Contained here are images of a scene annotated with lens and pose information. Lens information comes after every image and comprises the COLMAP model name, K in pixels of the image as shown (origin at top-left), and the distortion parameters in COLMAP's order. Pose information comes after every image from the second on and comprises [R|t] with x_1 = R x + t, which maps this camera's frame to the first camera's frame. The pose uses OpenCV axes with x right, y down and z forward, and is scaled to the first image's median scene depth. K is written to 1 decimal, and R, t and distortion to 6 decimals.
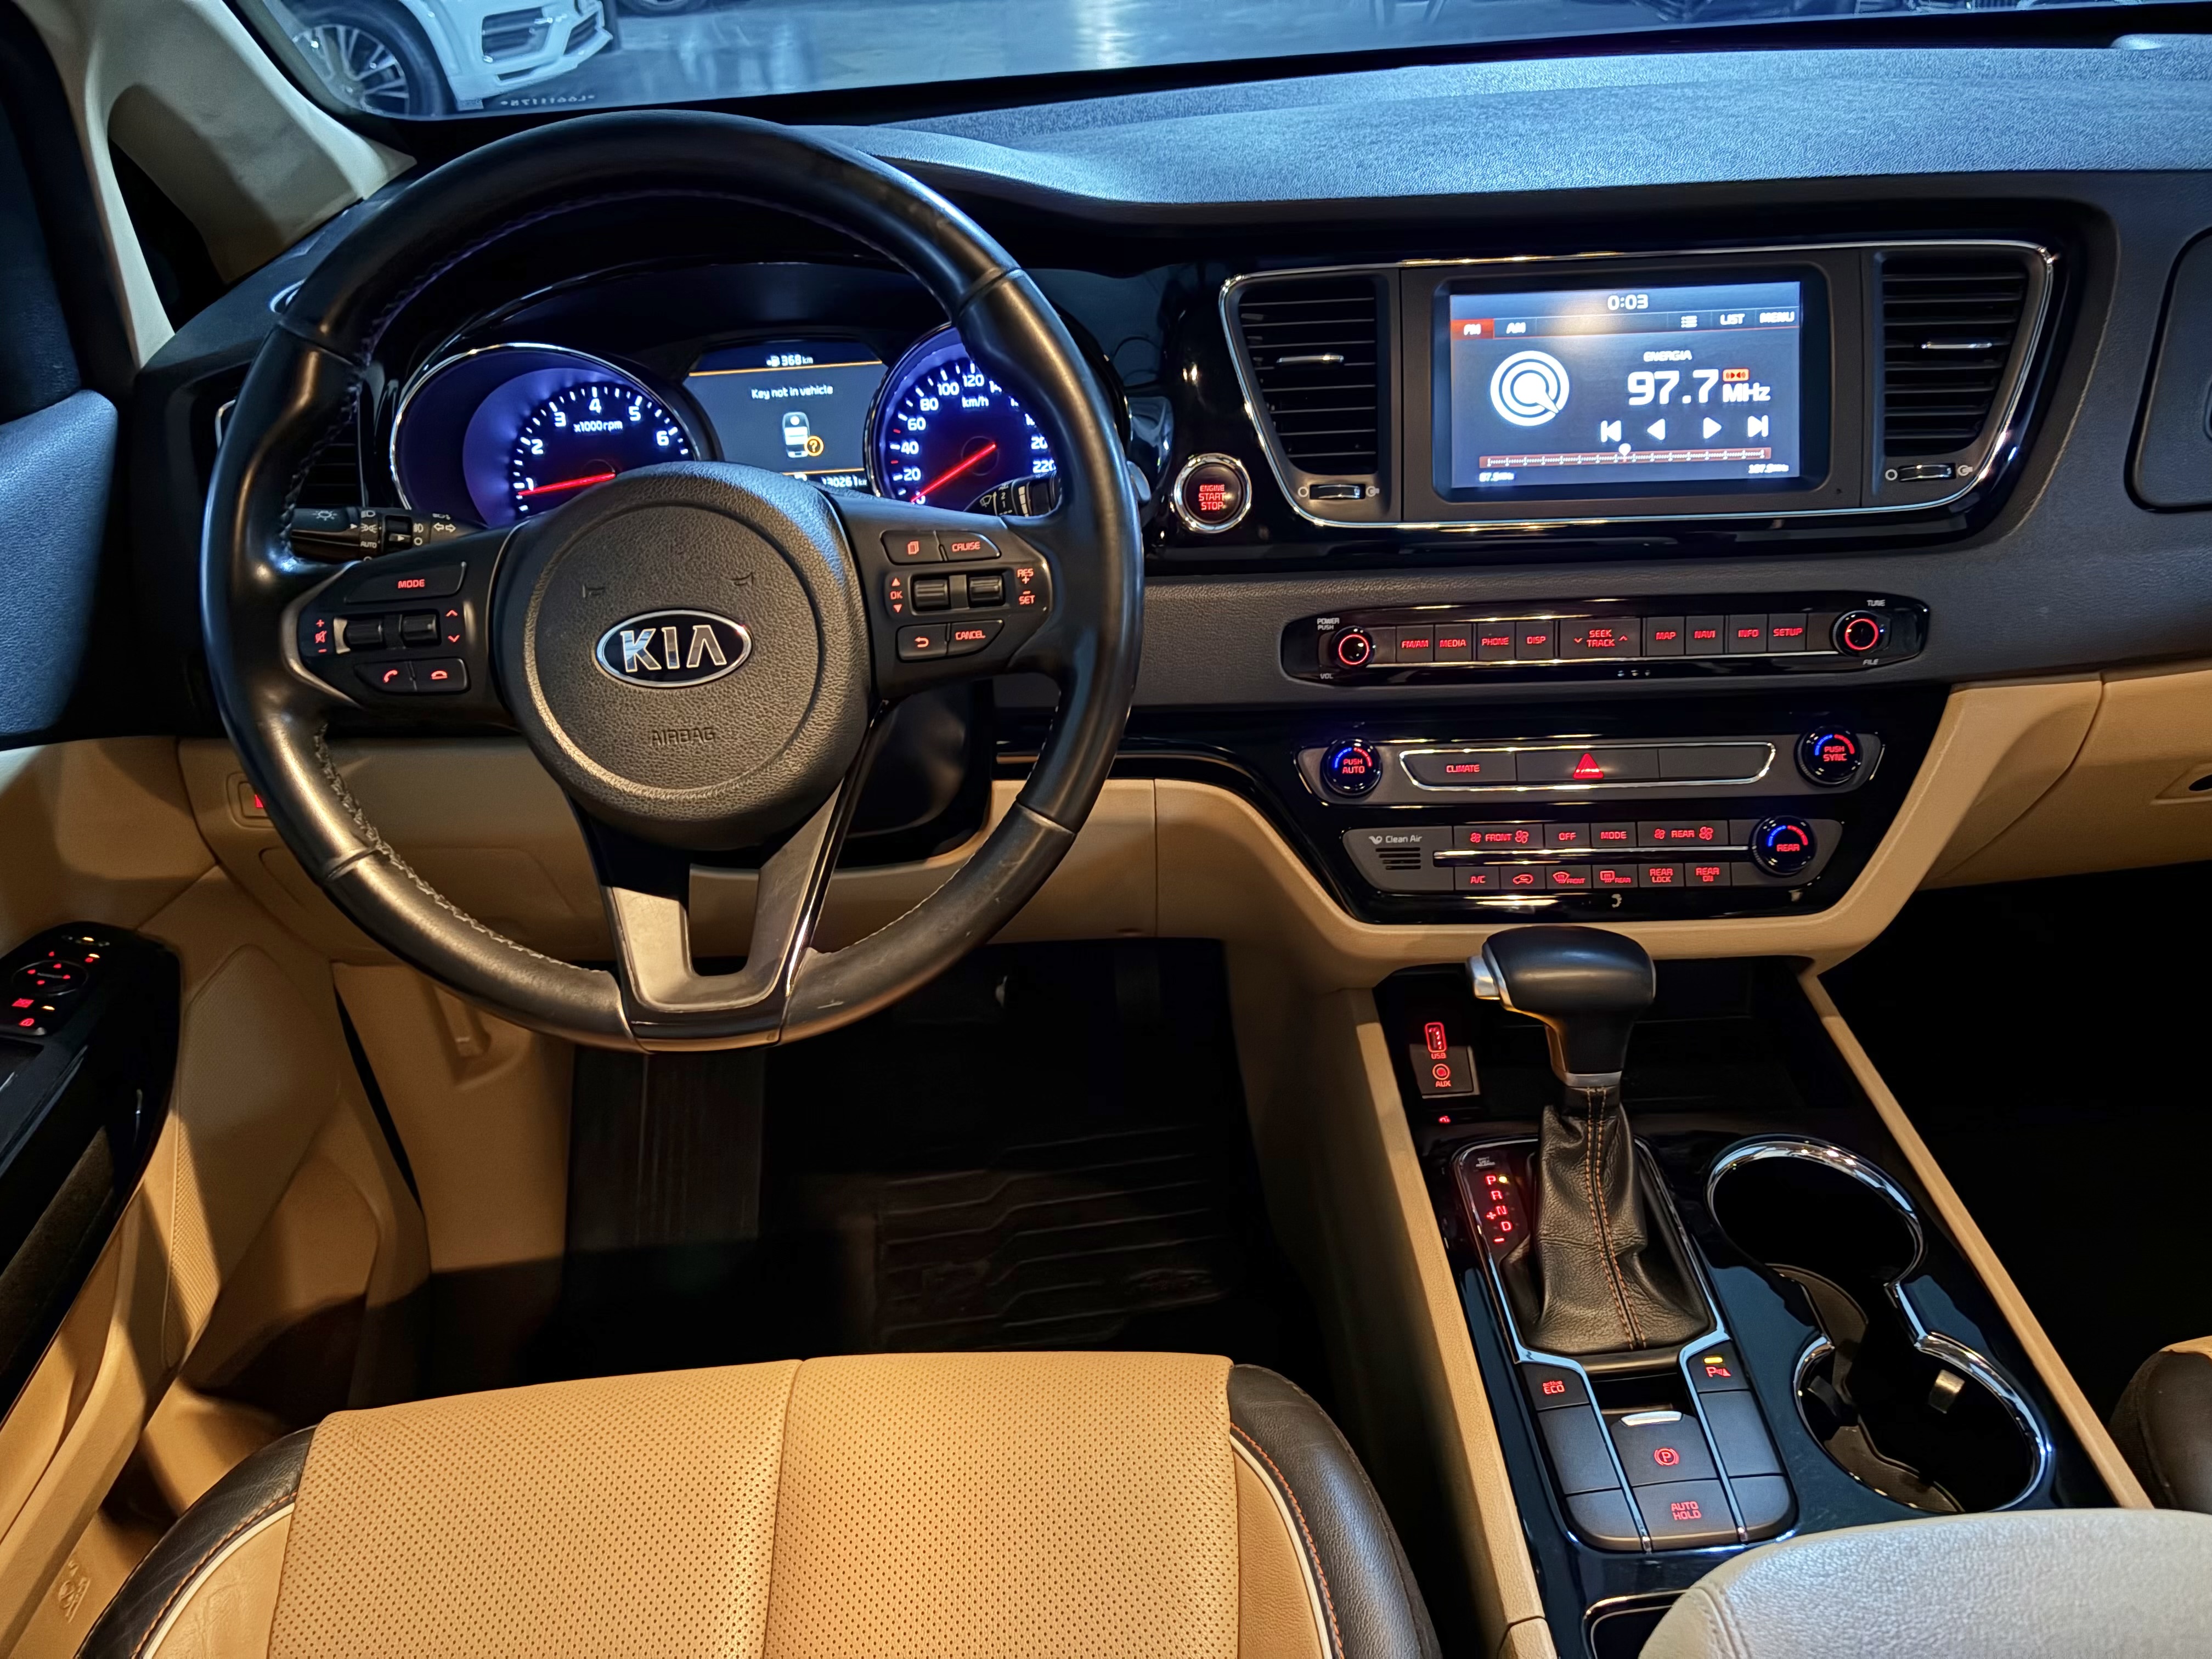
lens RADIAL K [[1694.8, 0, 1106.0], [0, 1694.8, 829.5], [0, 0, 1]] dist [0.005927, -0.065499]
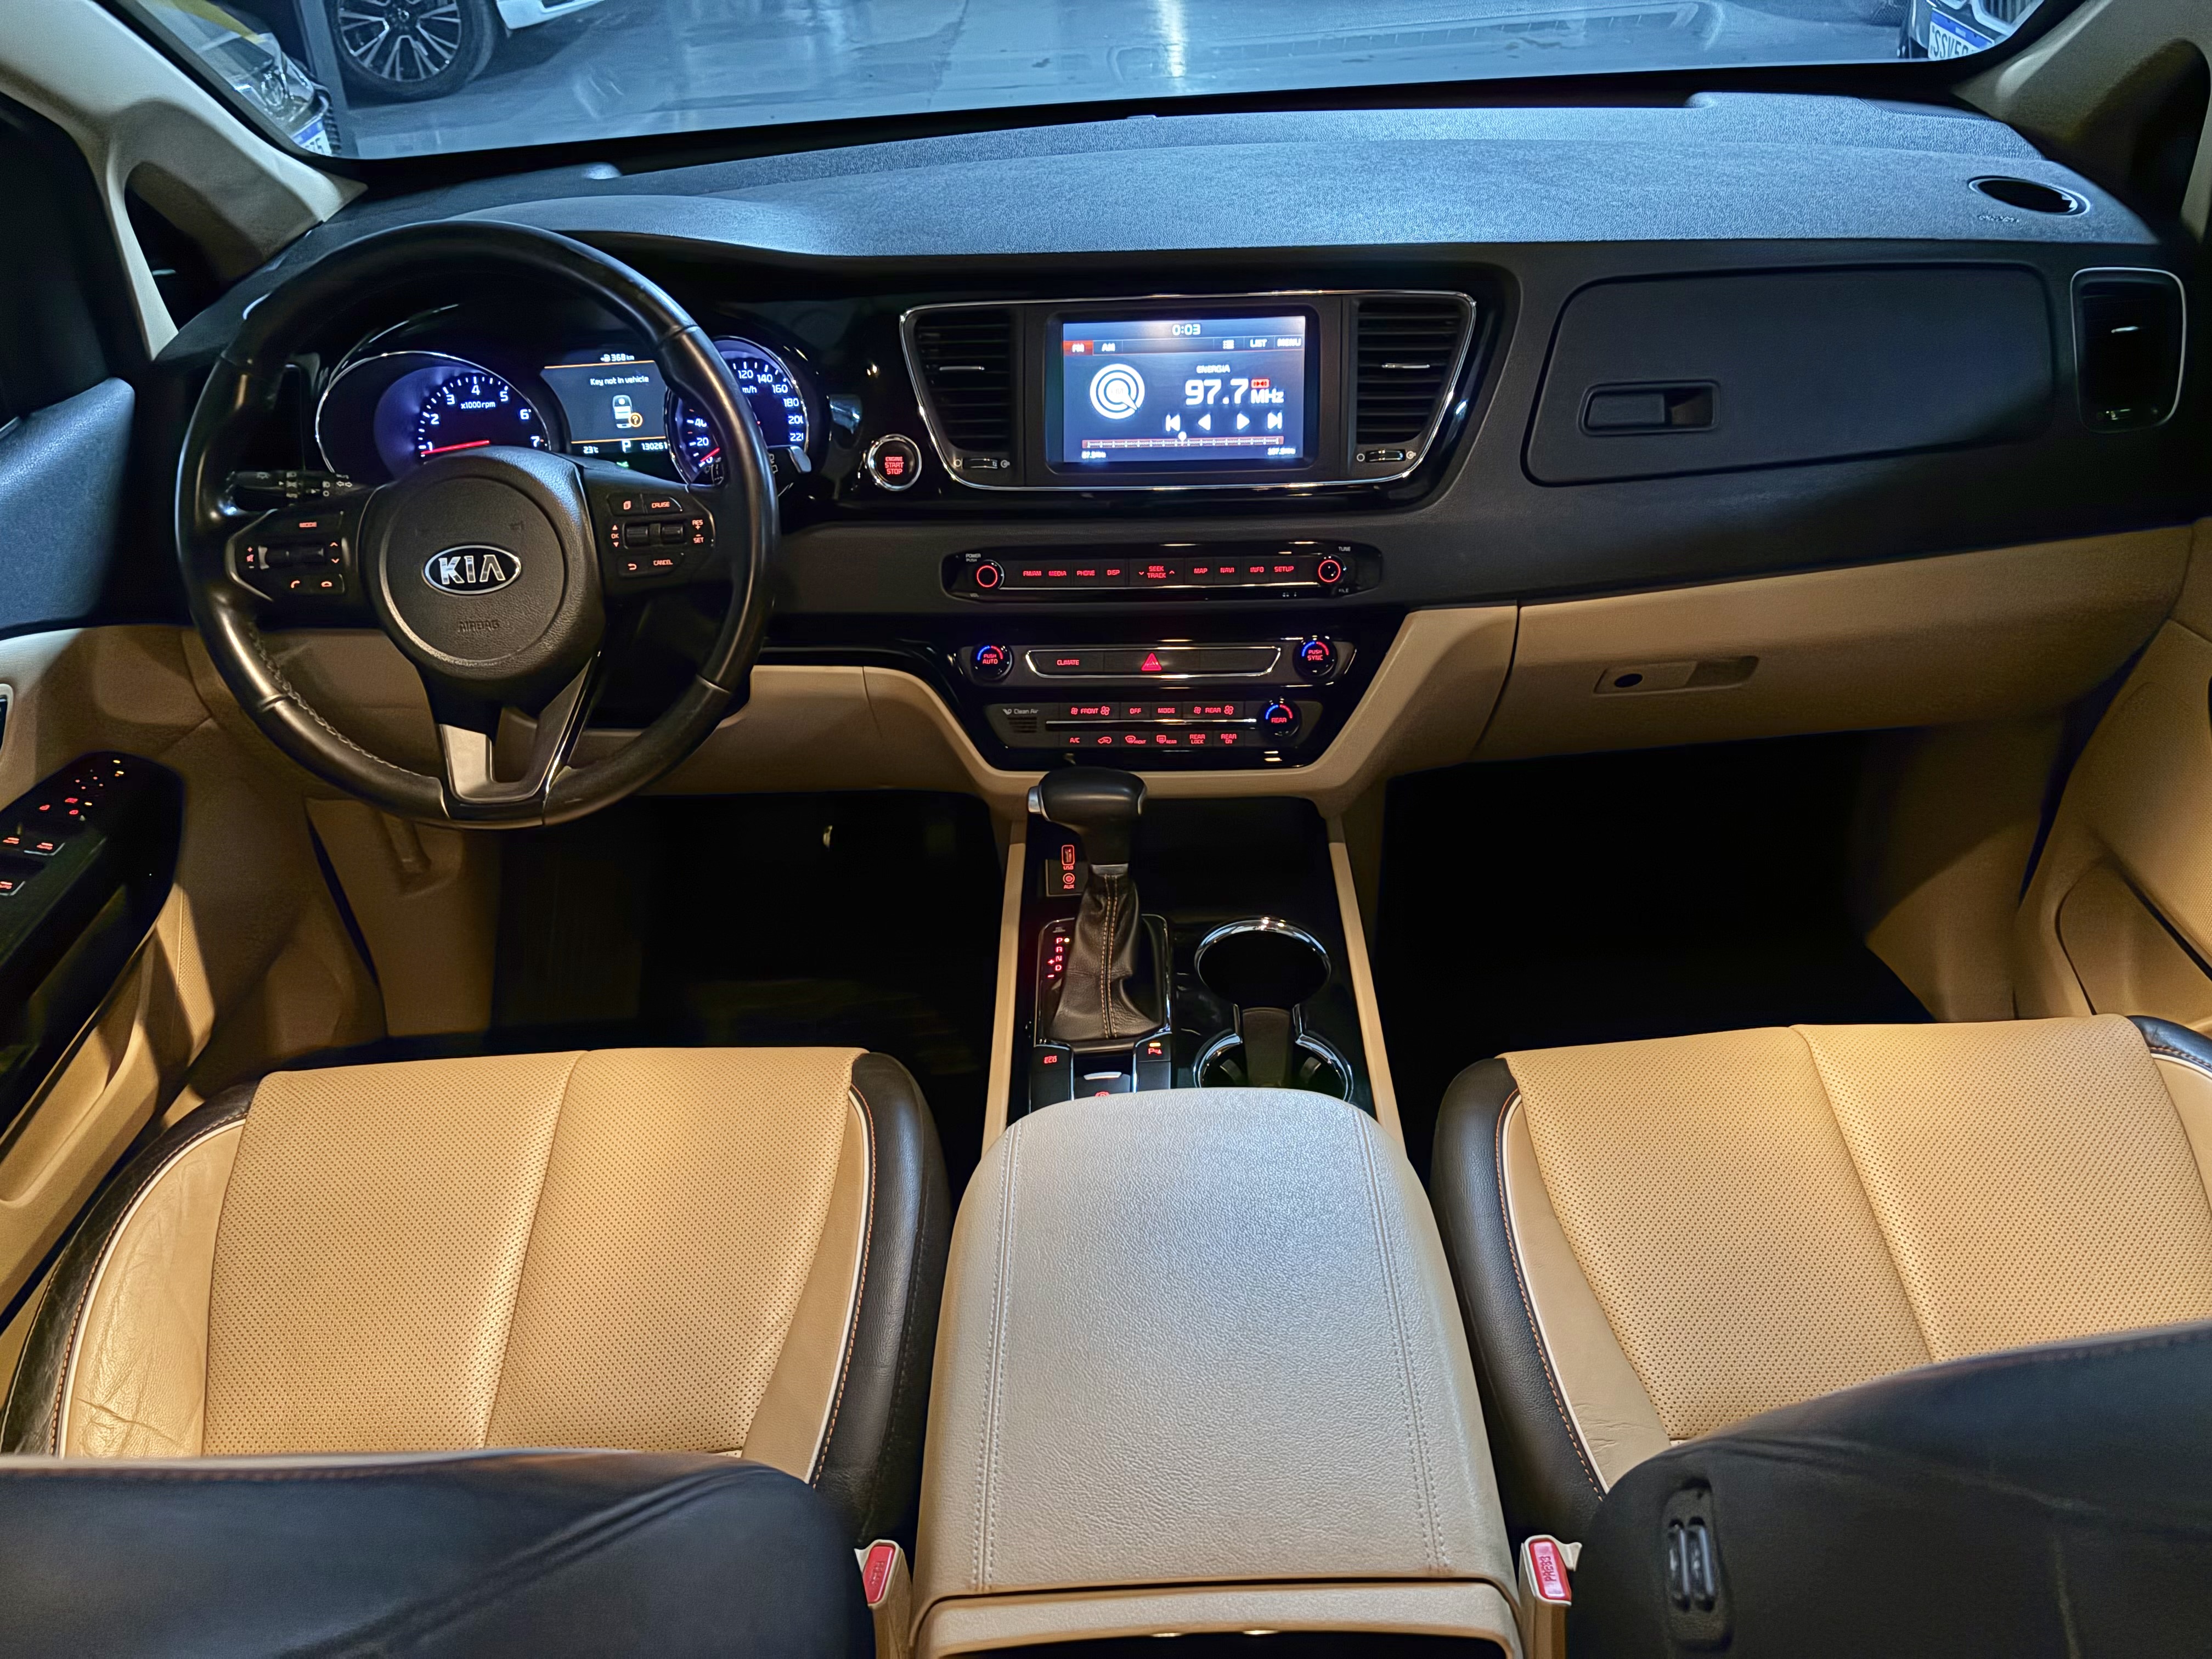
lens RADIAL K [[1645.2, 0, 1105.6], [0, 1645.2, 853.5], [0, 0, 1]] dist [0.030432, -0.097630]
pose [[0.999470, 0.019863, -0.025791, 0.285549], [-0.018182, 0.997795, 0.063838, 0.036305], [0.027002, -0.063335, 0.997627, -0.395706]]
